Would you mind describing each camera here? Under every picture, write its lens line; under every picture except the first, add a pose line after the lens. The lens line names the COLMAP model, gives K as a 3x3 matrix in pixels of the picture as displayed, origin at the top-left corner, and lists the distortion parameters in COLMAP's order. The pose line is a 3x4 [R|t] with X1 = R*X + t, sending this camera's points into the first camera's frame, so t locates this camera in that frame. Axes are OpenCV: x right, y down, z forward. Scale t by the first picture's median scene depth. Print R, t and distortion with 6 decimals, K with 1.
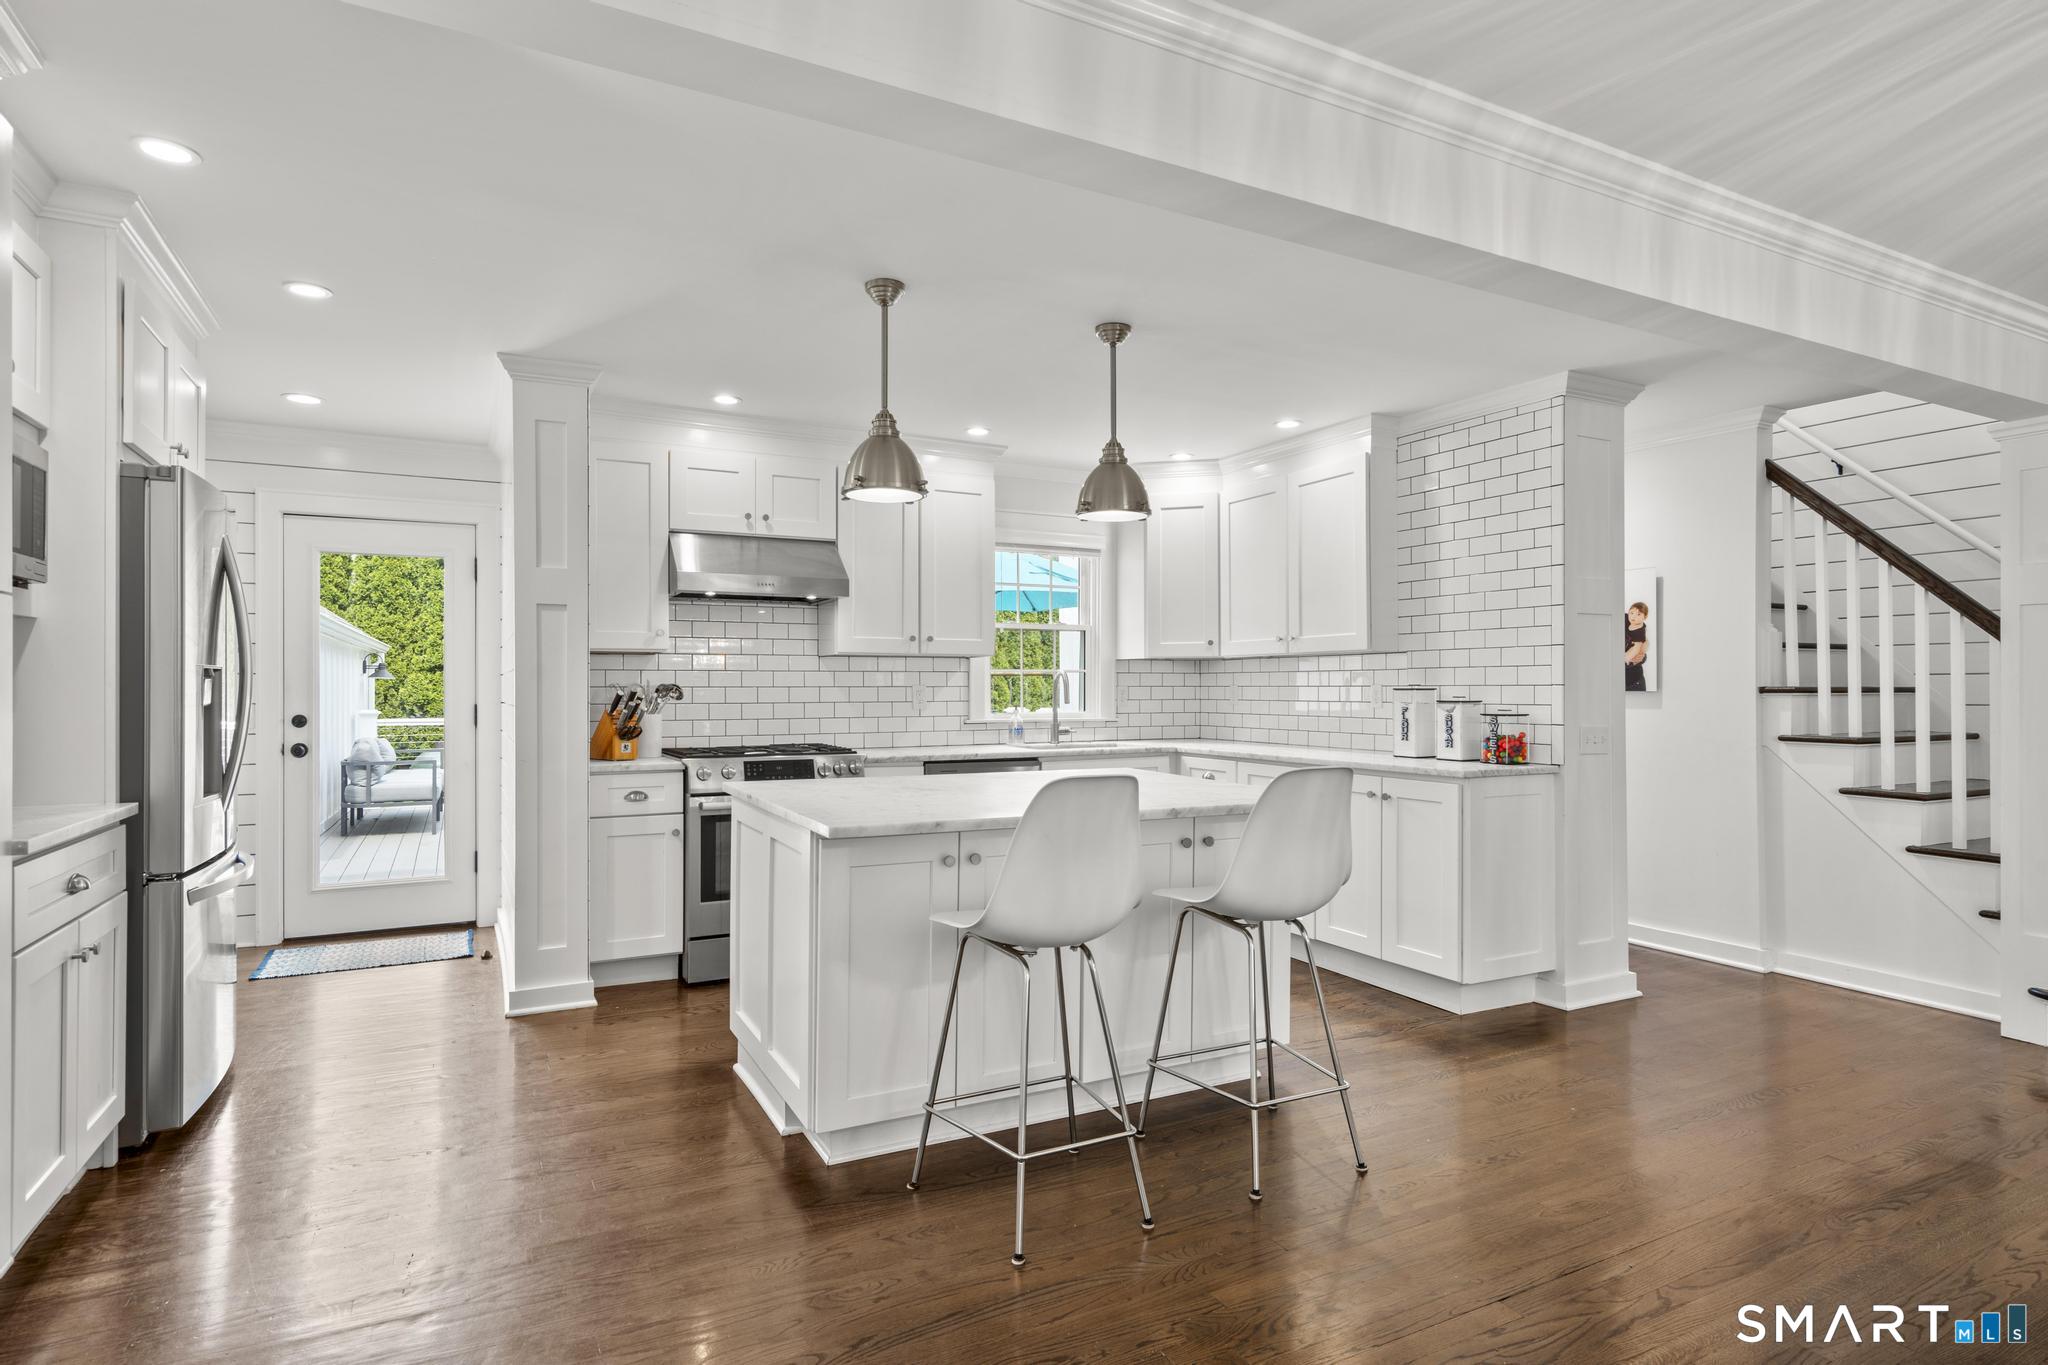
lens RADIAL K [[1077.8, 0, 1024.0], [0, 1077.8, 682.5], [0, 0, 1]] dist [0.003167, 0.000559]
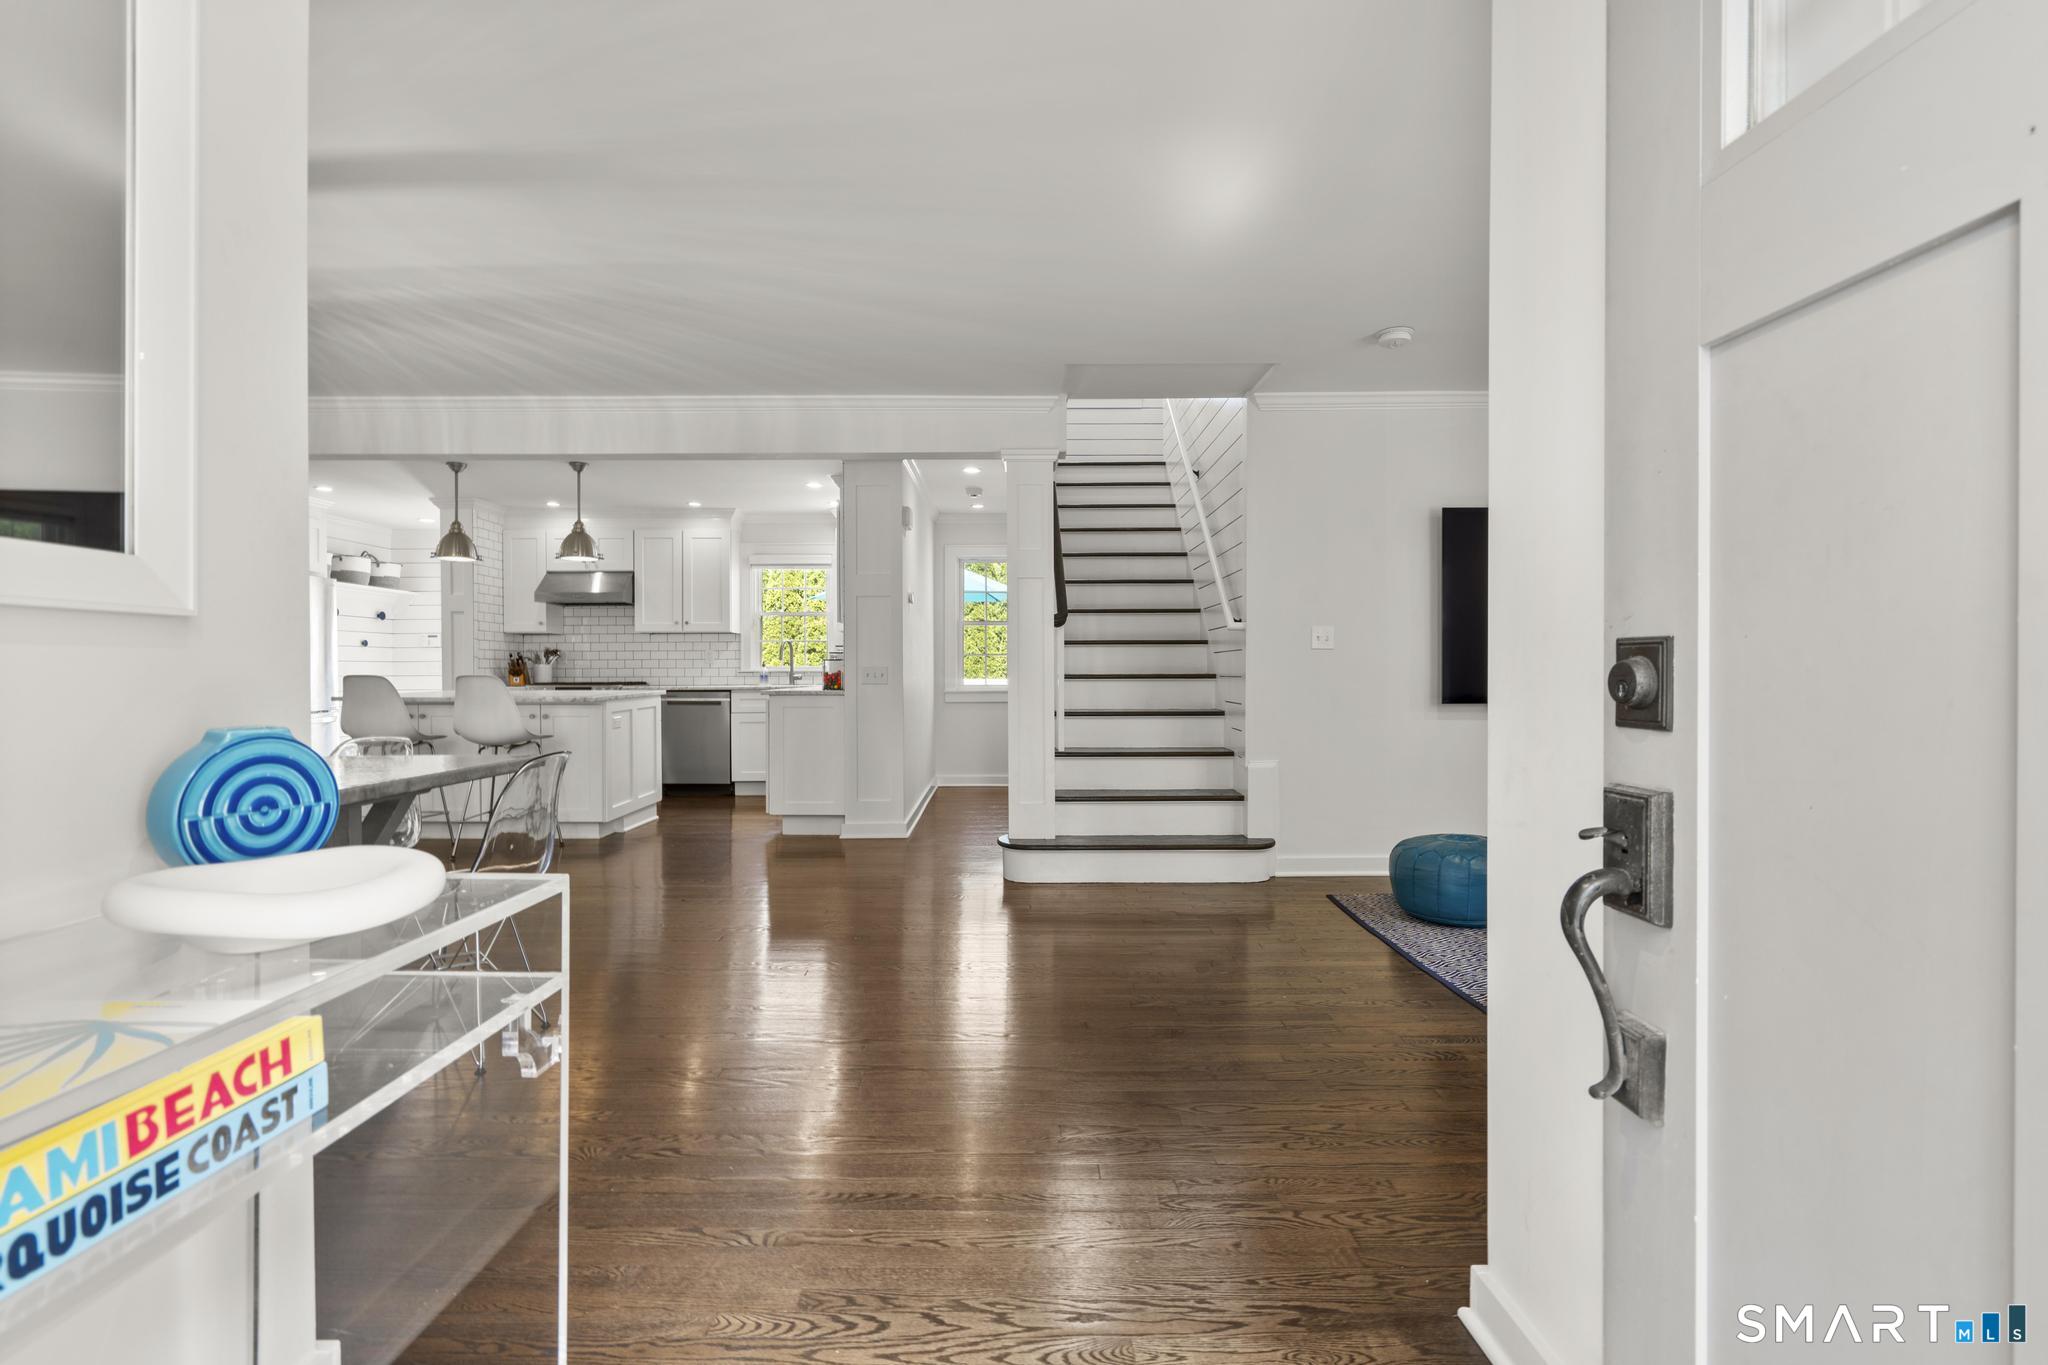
lens RADIAL K [[923.8, 0, 1018.0], [0, 923.8, 676.5], [0, 0, 1]] dist [-0.001377, -0.000040]
pose [[0.887355, 0.000796, -0.461087, 1.243508], [0.004980, 0.999924, 0.011310, 0.037591], [0.461060, -0.012332, 0.887283, -0.110945]]
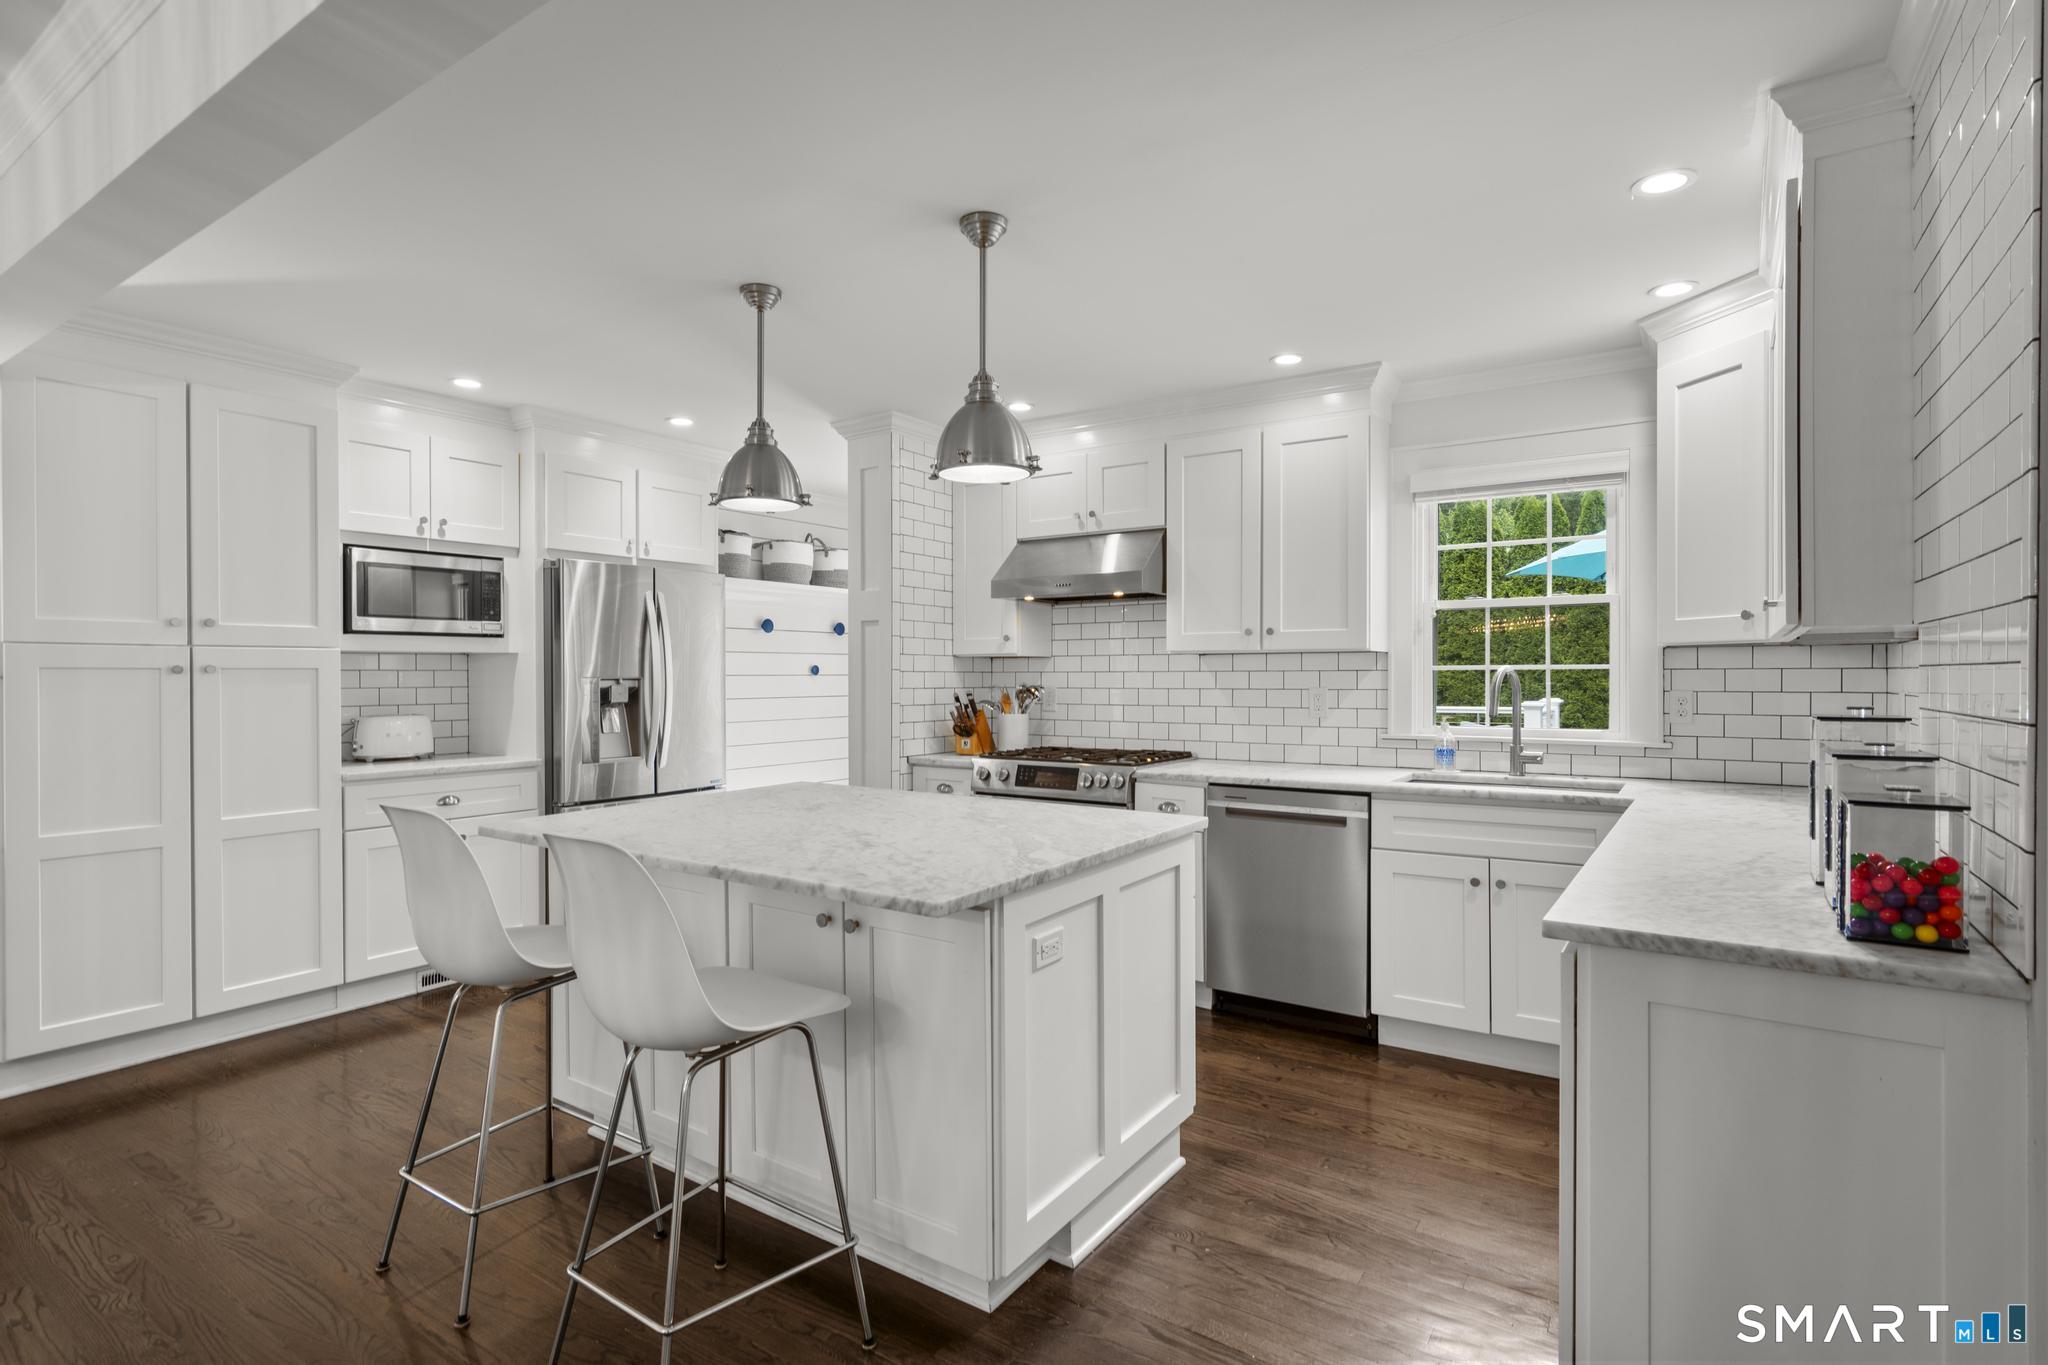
lens RADIAL K [[1014.6, 0, 1017.1], [0, 1014.6, 678.4], [0, 0, 1]] dist [0.001203, 0.000733]
pose [[0.468383, 0.004080, -0.883516, 0.561166], [0.006116, 0.999950, 0.007860, -0.014058], [0.883504, -0.009085, 0.468335, 0.540888]]
